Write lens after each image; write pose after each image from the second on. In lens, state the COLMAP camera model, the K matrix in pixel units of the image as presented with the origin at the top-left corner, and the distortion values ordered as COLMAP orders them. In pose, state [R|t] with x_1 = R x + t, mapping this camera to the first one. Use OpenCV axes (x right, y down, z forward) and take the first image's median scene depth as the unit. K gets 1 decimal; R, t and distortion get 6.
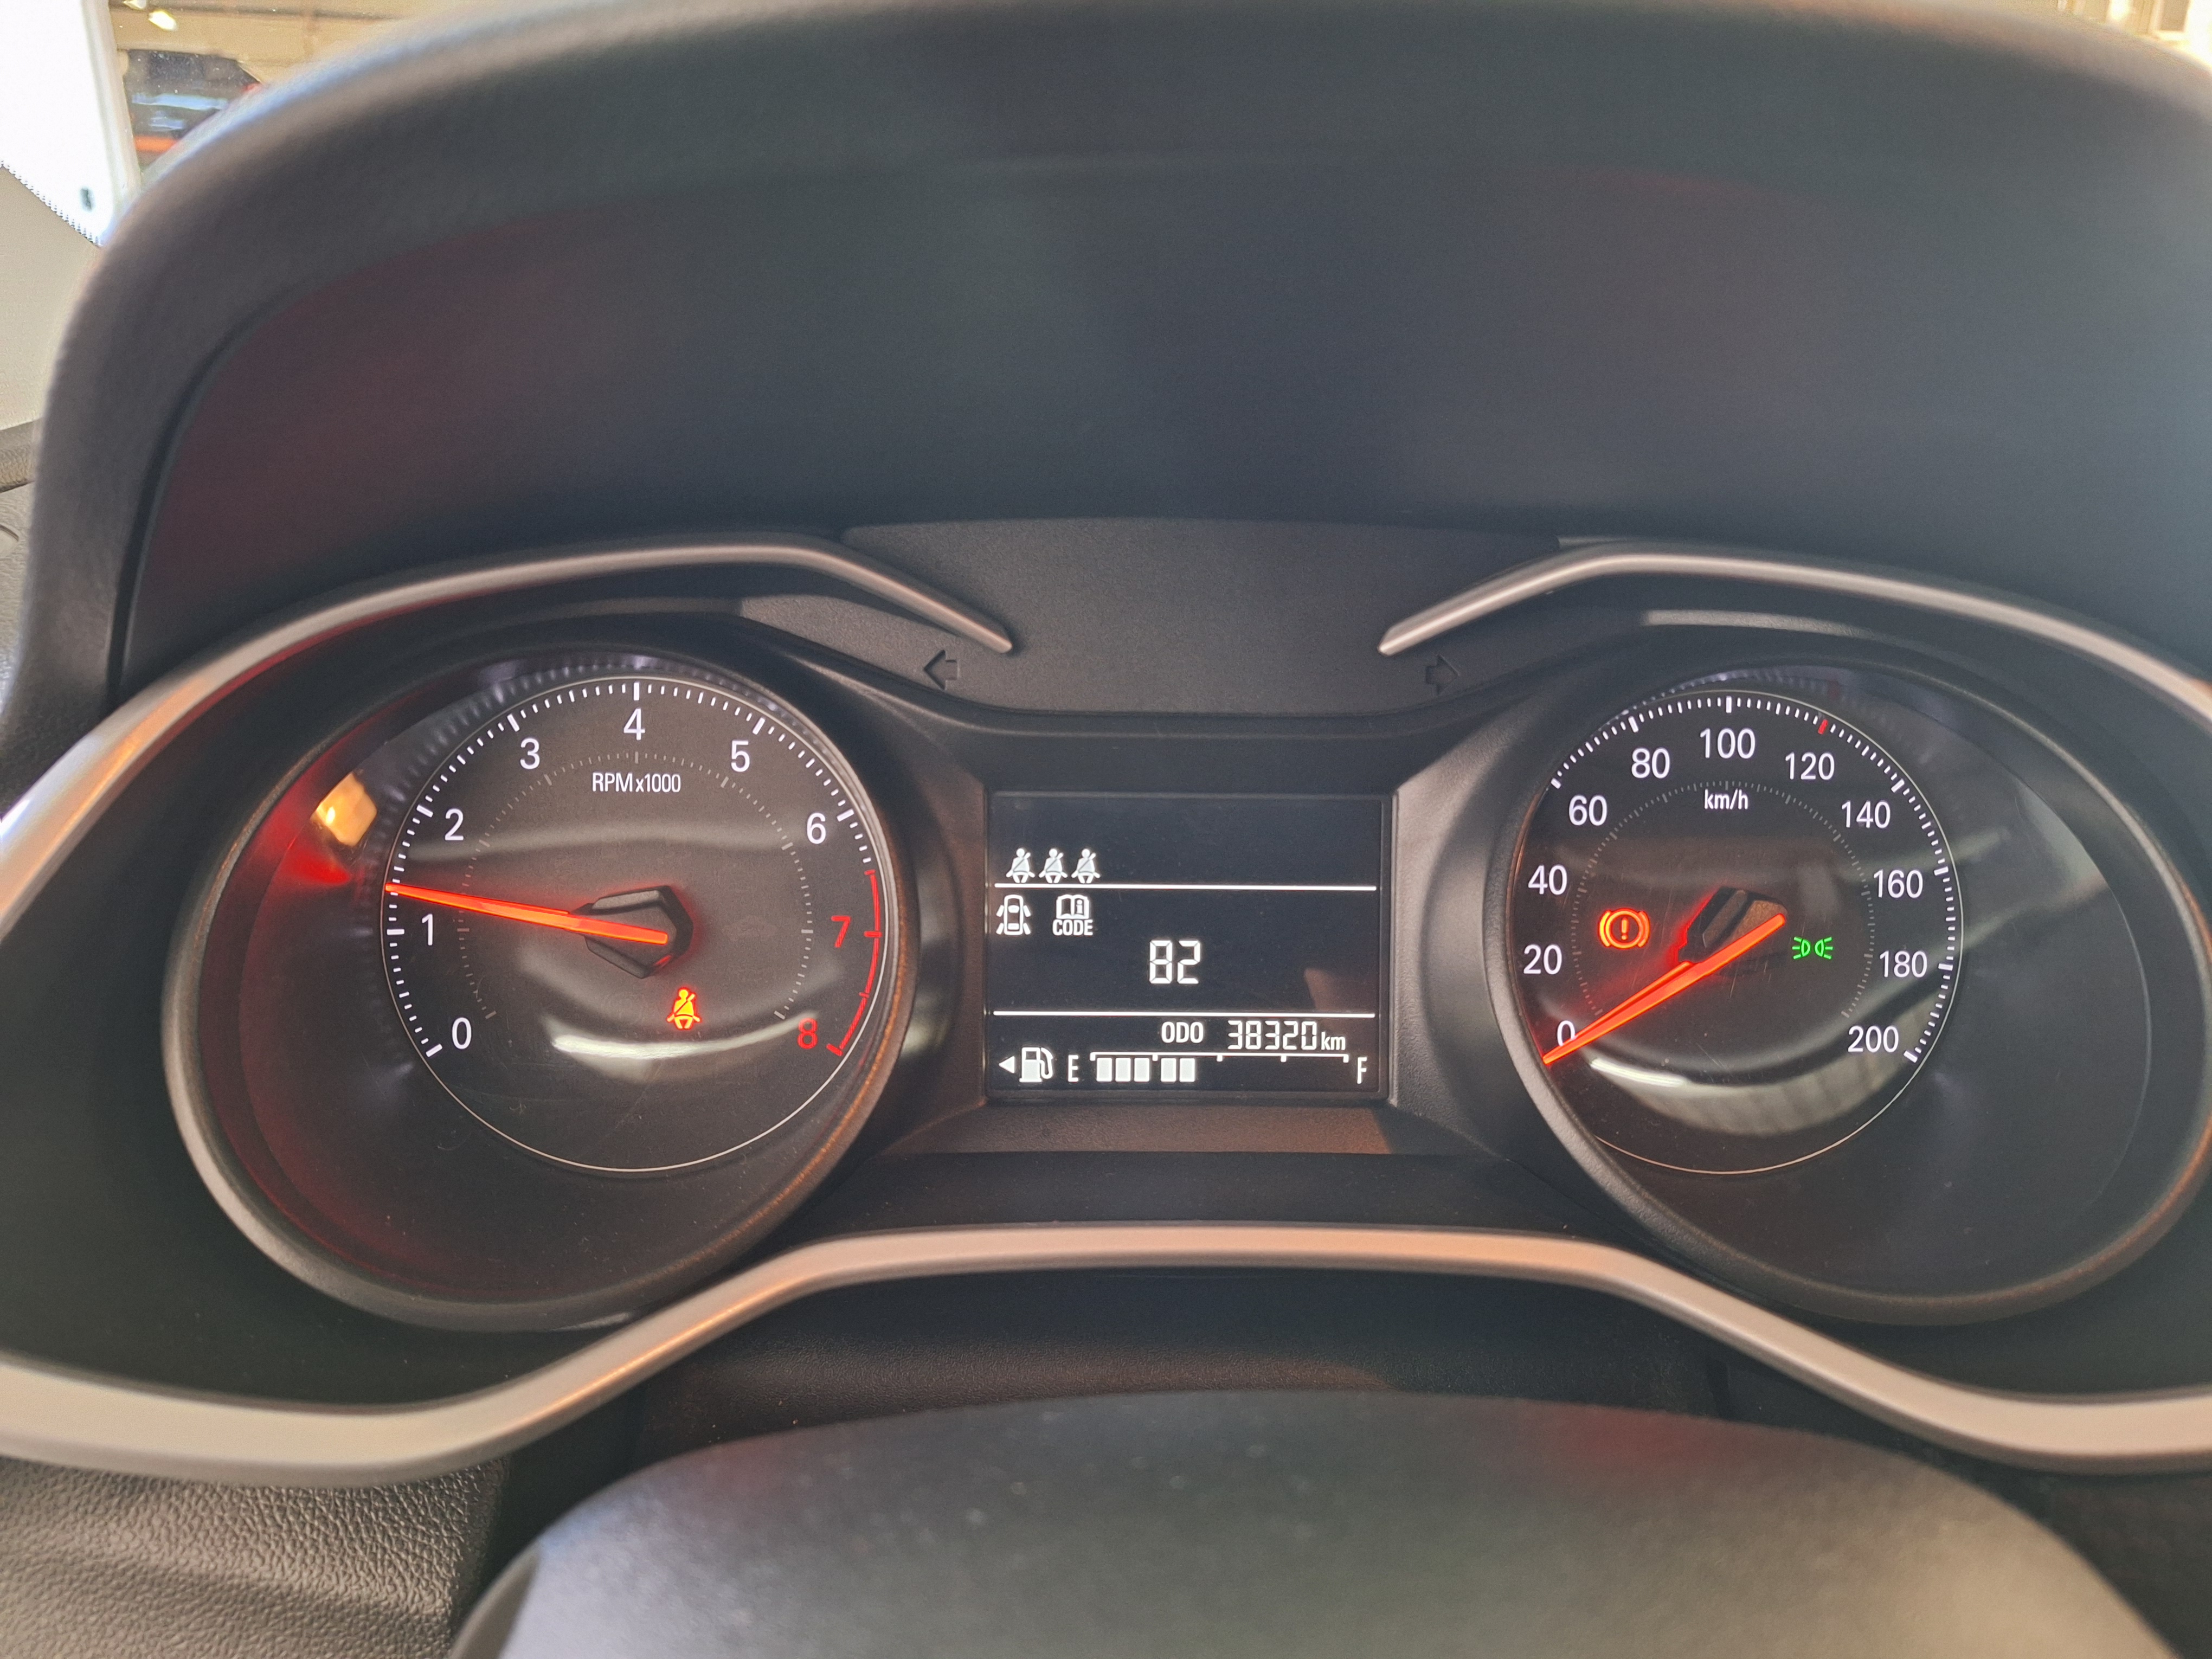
lens RADIAL K [[1491.9, 0, 1106.0], [0, 1491.9, 829.5], [0, 0, 1]] dist [0.028825, -0.057001]
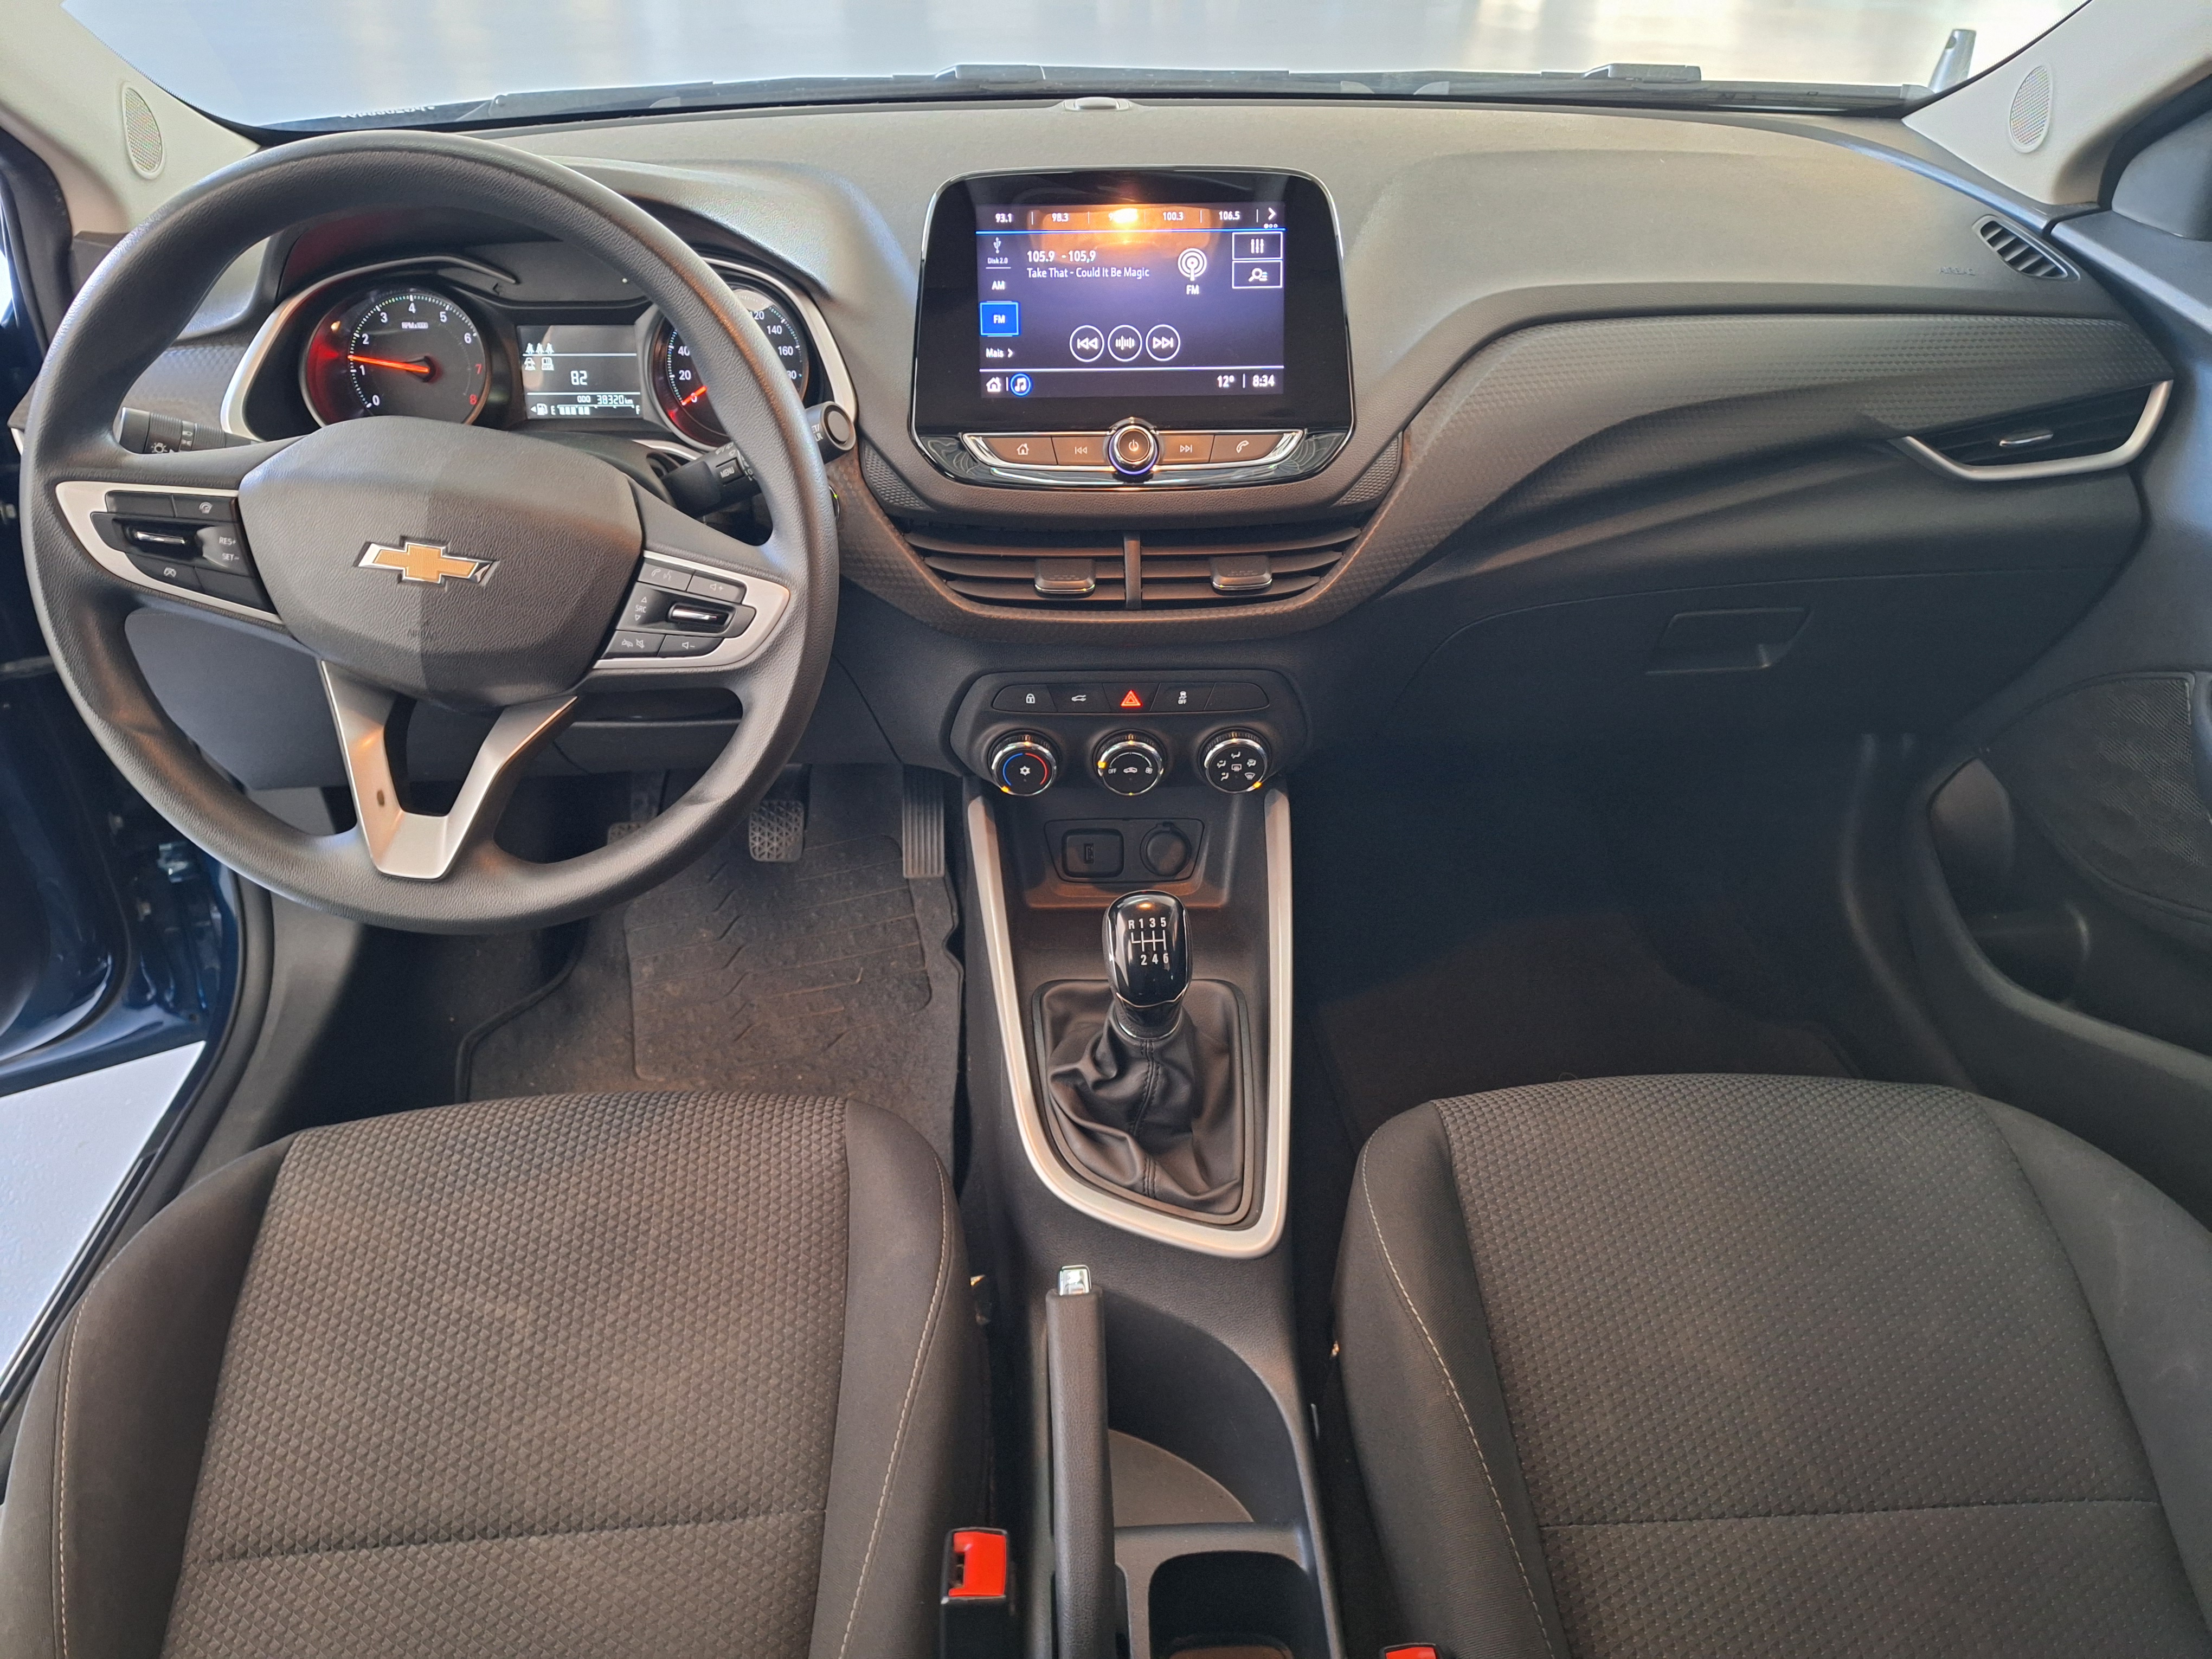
lens RADIAL K [[1491.9, 0, 1106.0], [0, 1491.9, 829.5], [0, 0, 1]] dist [0.028825, -0.057001]
pose [[0.999774, -0.021010, 0.003347, 1.237669], [0.019641, 0.971947, 0.234379, 0.317910], [-0.008178, -0.234260, 0.972140, -2.639179]]
